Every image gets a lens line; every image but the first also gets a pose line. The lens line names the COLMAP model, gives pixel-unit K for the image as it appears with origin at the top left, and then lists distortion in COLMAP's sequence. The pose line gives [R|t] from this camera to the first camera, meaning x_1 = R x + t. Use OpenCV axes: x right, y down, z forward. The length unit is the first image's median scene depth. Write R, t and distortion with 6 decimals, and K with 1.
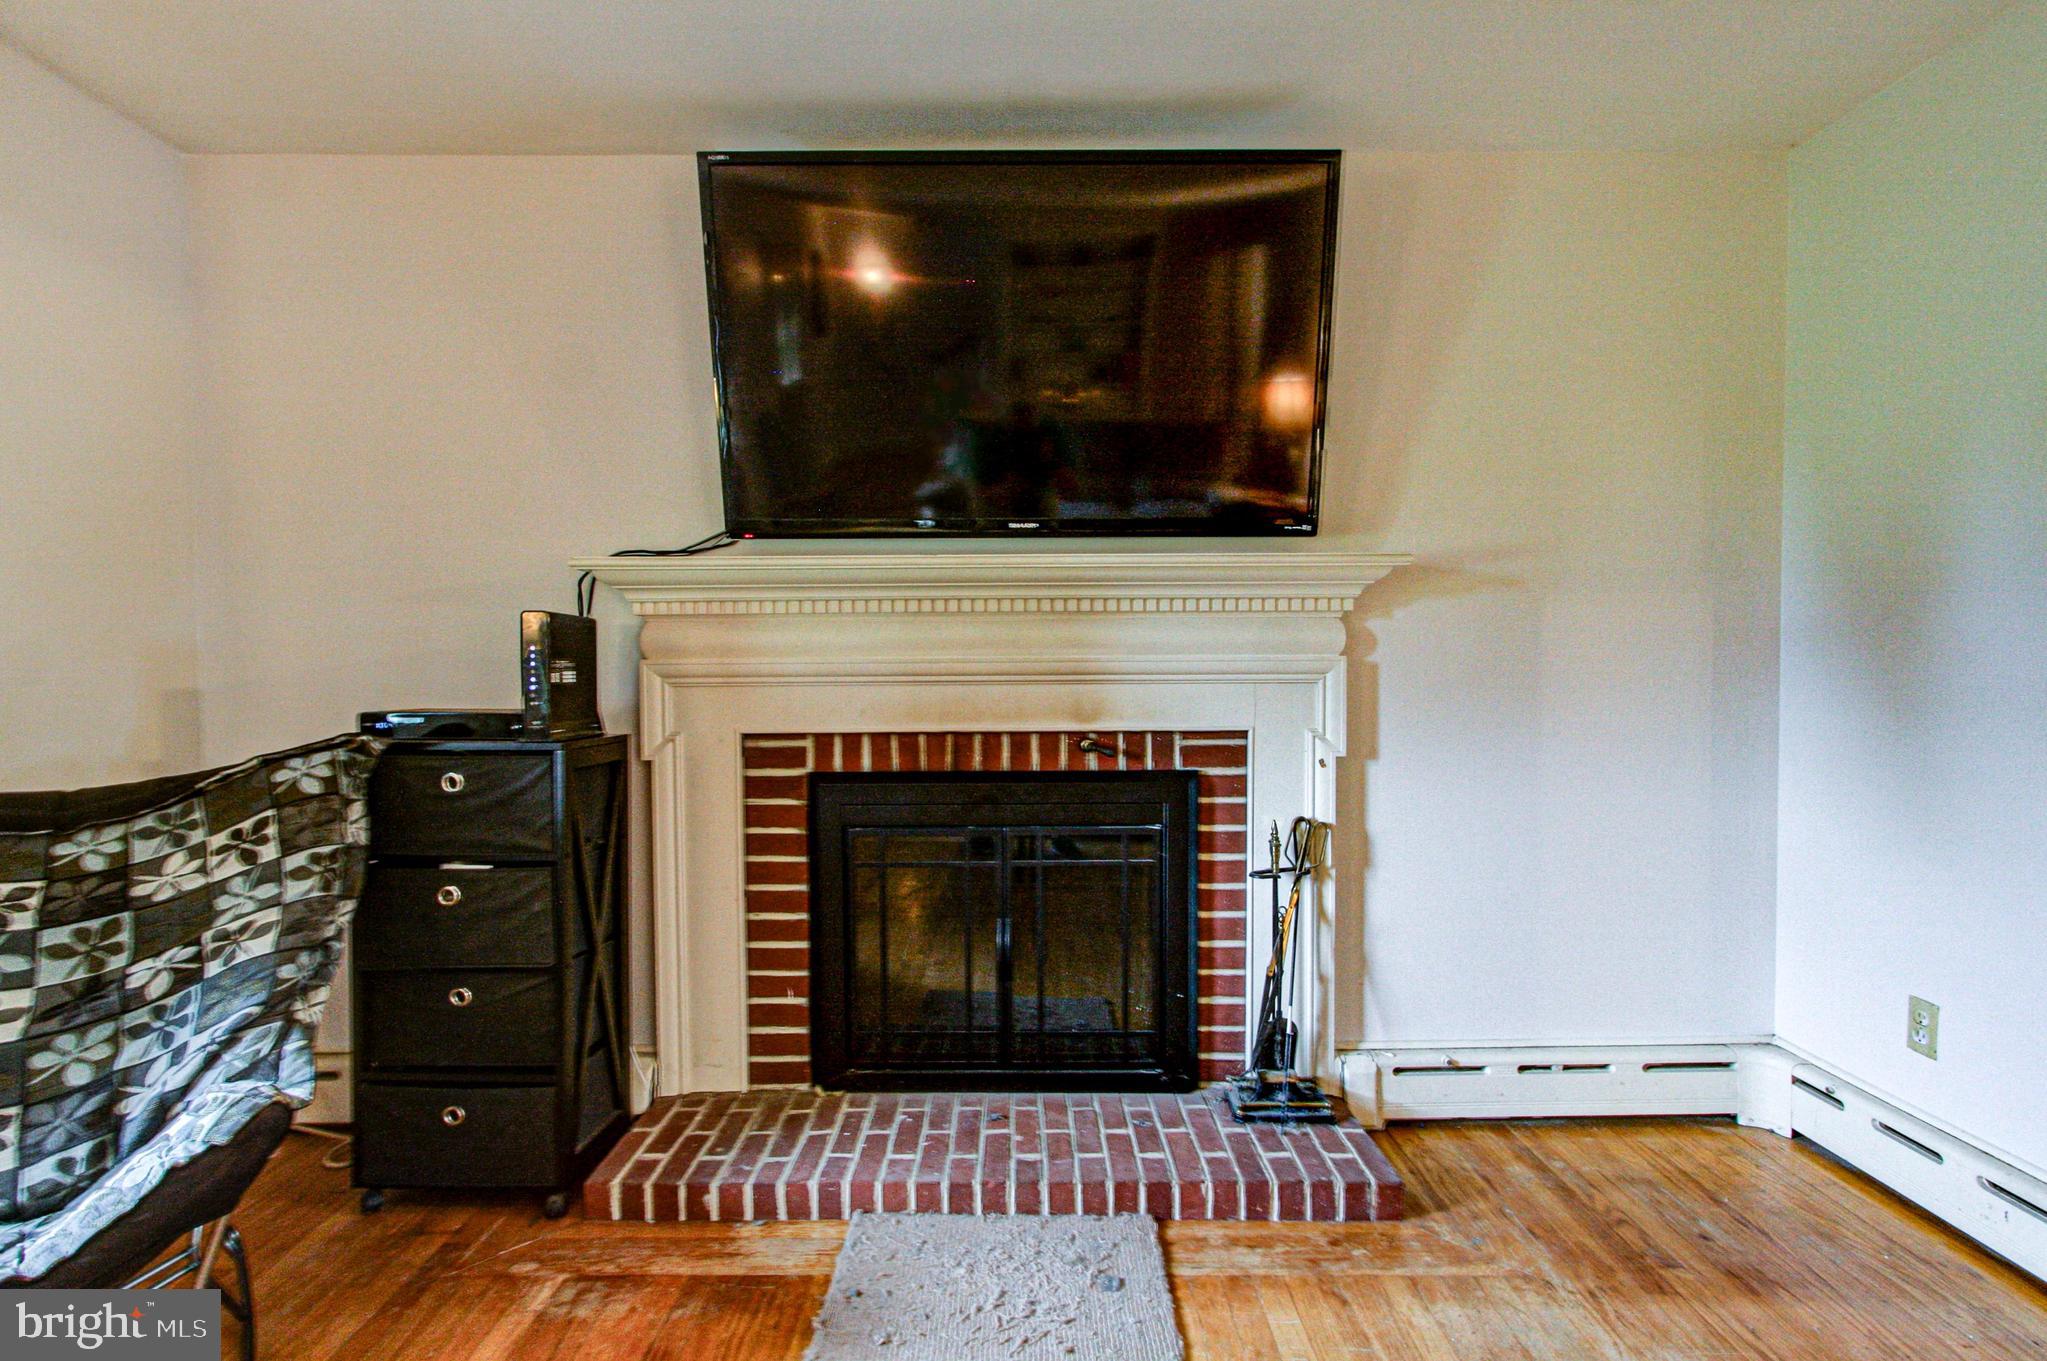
lens RADIAL K [[971.6, 0, 1021.0], [0, 971.6, 688.0], [0, 0, 1]] dist [-0.001013, 0.000429]
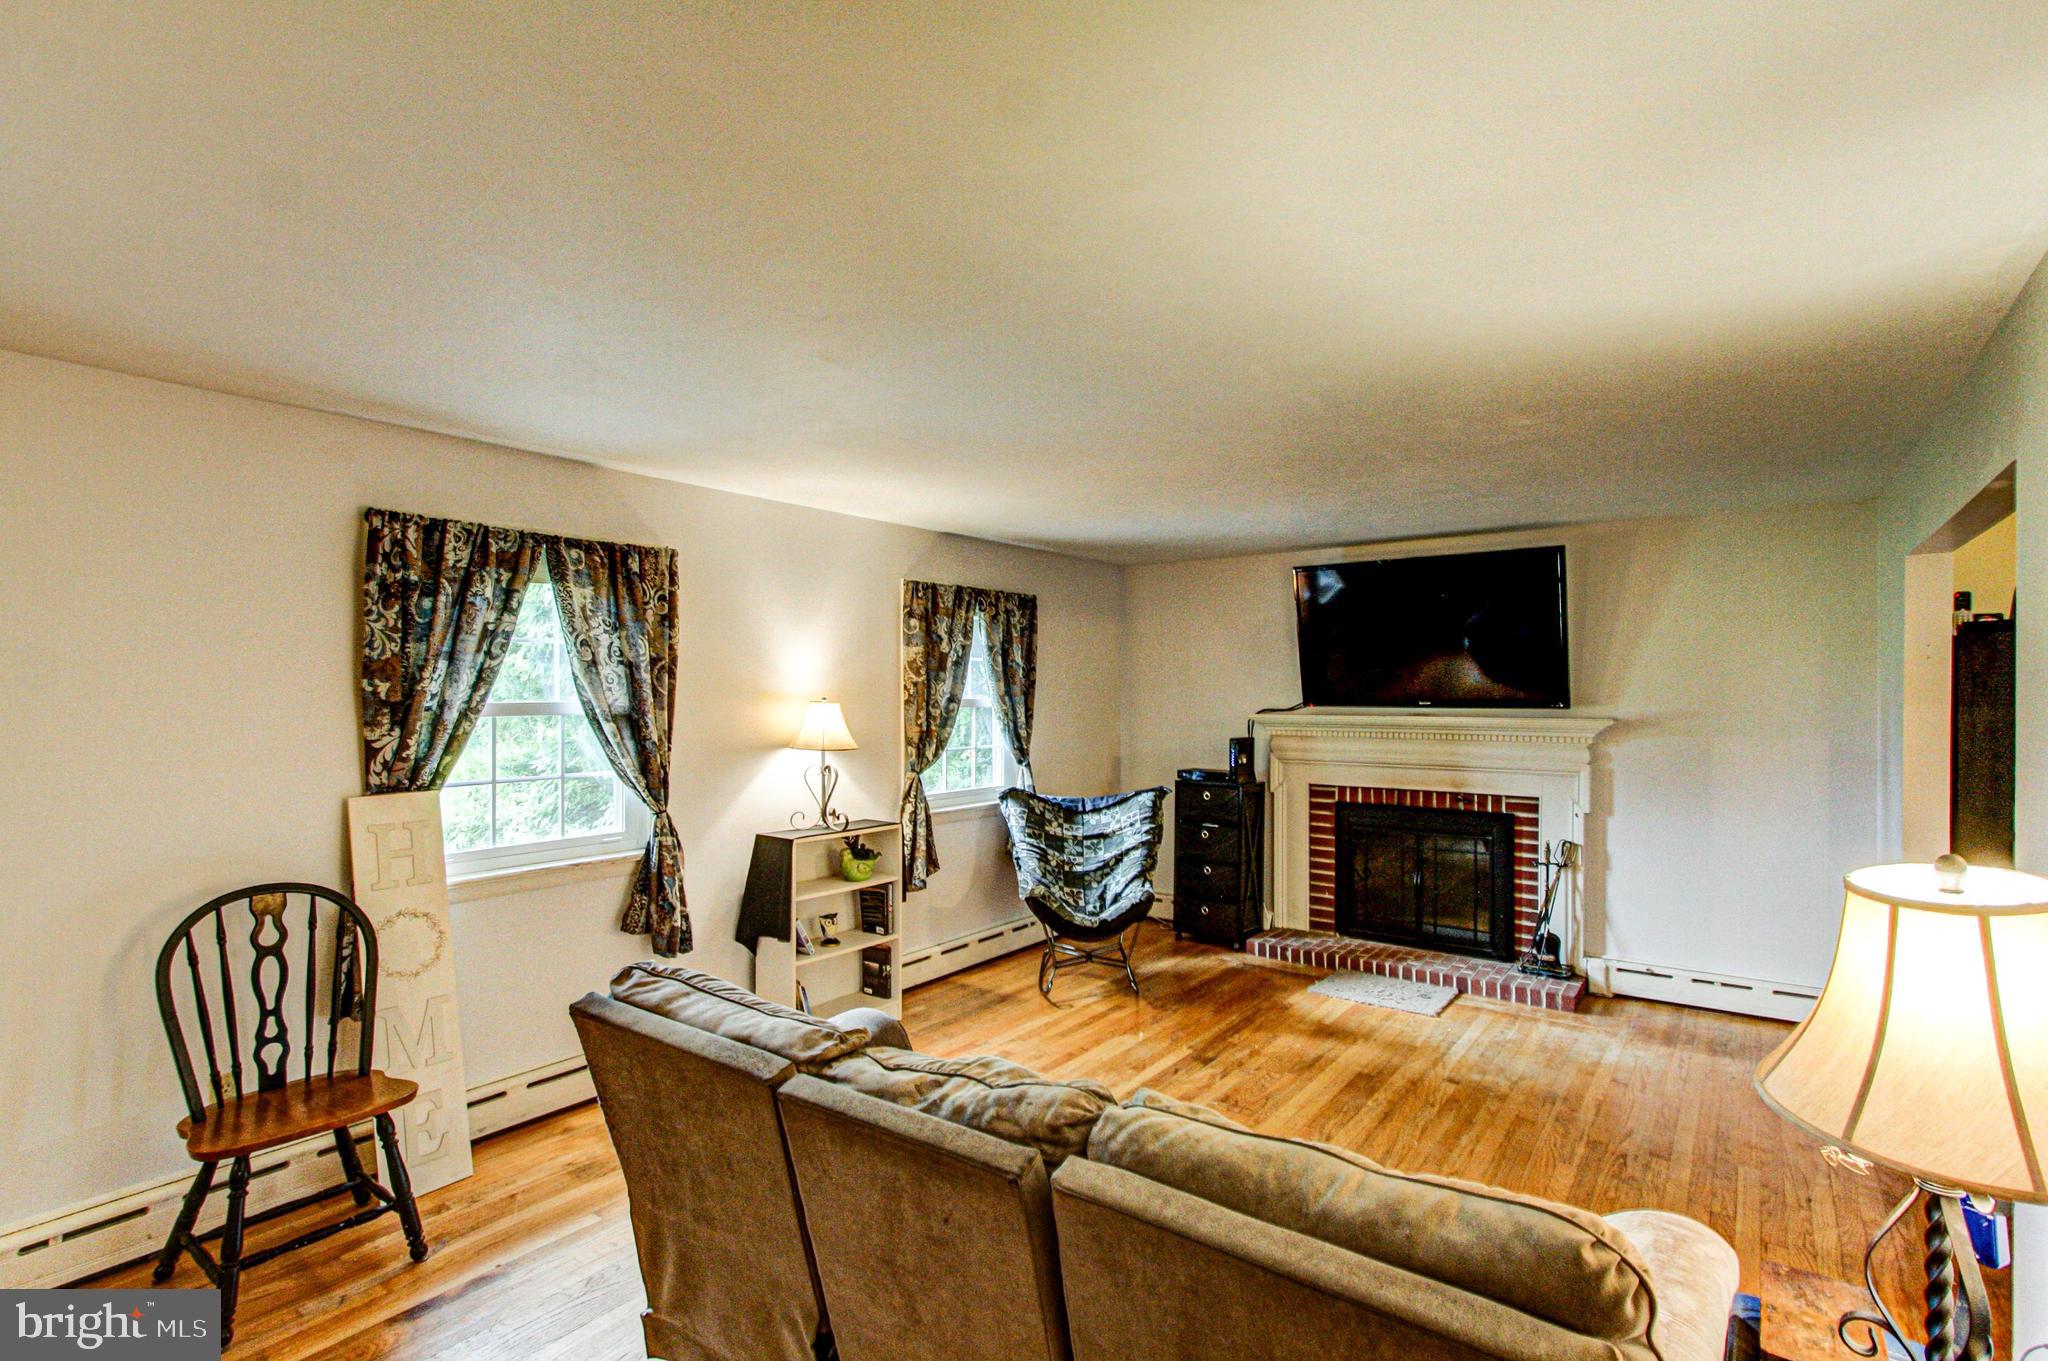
lens RADIAL K [[995.3, 0, 1027.4], [0, 995.3, 694.7], [0, 0, 1]] dist [-0.001606, 0.000320]
pose [[0.799175, 0.007904, -0.601046, 0.651935], [-0.023123, 0.999578, -0.017601, -0.117322], [0.600653, 0.027964, 0.799020, -1.440067]]
